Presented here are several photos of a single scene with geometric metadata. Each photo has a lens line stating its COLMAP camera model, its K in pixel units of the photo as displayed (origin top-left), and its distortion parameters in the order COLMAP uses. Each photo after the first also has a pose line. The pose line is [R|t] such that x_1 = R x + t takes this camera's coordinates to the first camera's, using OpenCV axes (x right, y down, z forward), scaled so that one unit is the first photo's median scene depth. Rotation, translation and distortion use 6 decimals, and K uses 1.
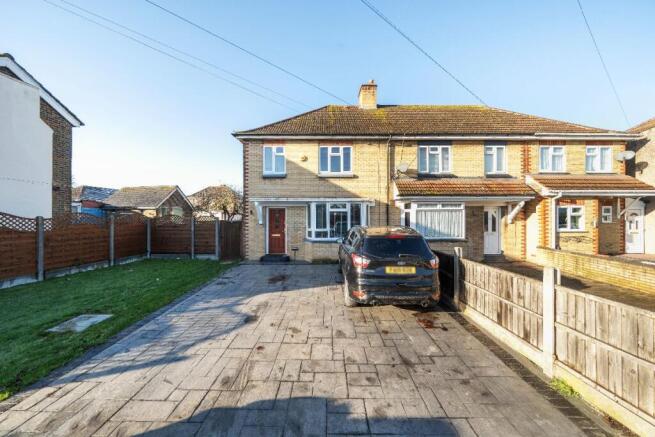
lens RADIAL K [[228.8, 0, 324.4], [0, 228.8, 216.7], [0, 0, 1]] dist [-0.000730, -0.000084]
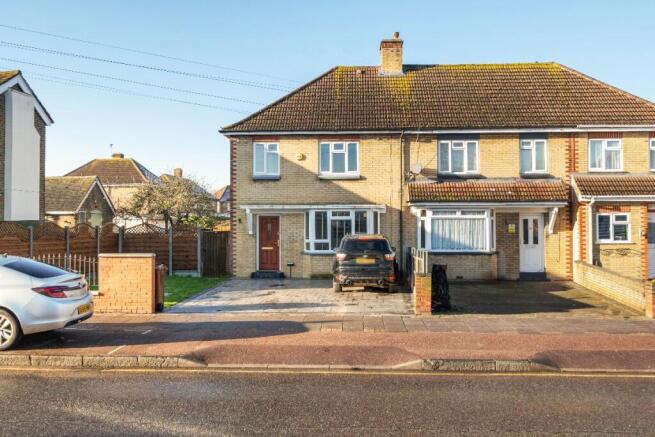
lens RADIAL K [[680.4, 0, 327.5], [0, 680.4, 218.5], [0, 0, 1]] dist [0.002688, 0.001851]
pose [[0.999103, -0.000890, -0.042328, 0.113708], [0.000436, 0.999942, -0.010717, -0.000479], [0.042335, 0.010689, 0.999046, -1.508797]]
